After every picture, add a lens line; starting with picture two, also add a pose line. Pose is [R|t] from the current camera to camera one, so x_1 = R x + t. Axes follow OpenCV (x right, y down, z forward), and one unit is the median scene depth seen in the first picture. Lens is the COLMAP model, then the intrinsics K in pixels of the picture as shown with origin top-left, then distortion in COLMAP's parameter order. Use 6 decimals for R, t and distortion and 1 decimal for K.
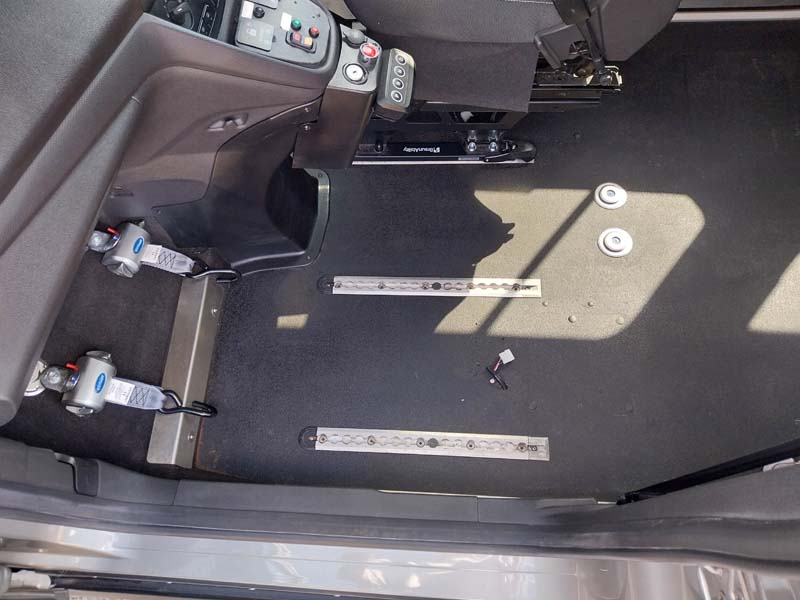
lens RADIAL K [[588.8, 0, 398.1], [0, 588.8, 304.0], [0, 0, 1]] dist [-0.001785, -0.057321]
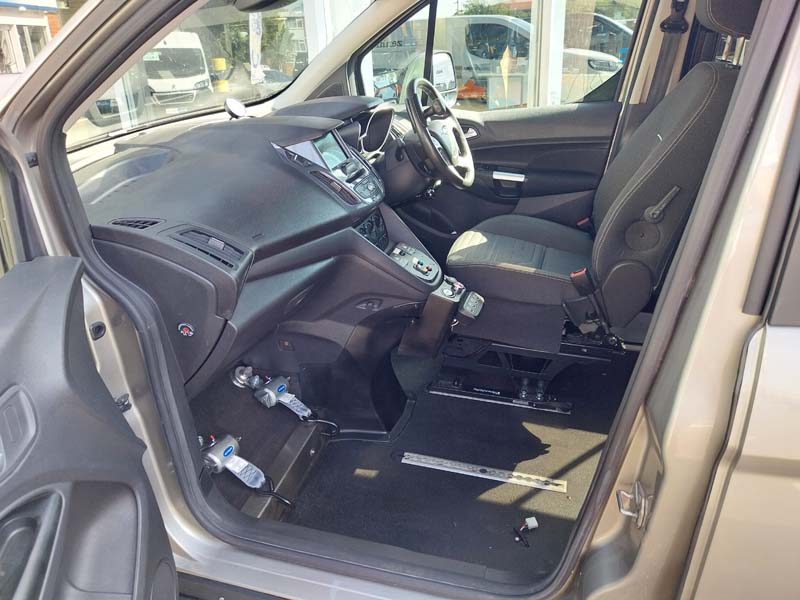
lens RADIAL K [[599.9, 0, 389.2], [0, 599.9, 299.2], [0, 0, 1]] dist [0.002931, -0.005468]
pose [[0.968176, 0.128115, -0.214992, 0.103888], [-0.236578, 0.748743, -0.619205, 0.555878], [0.081645, 0.650362, 0.755224, -0.238923]]
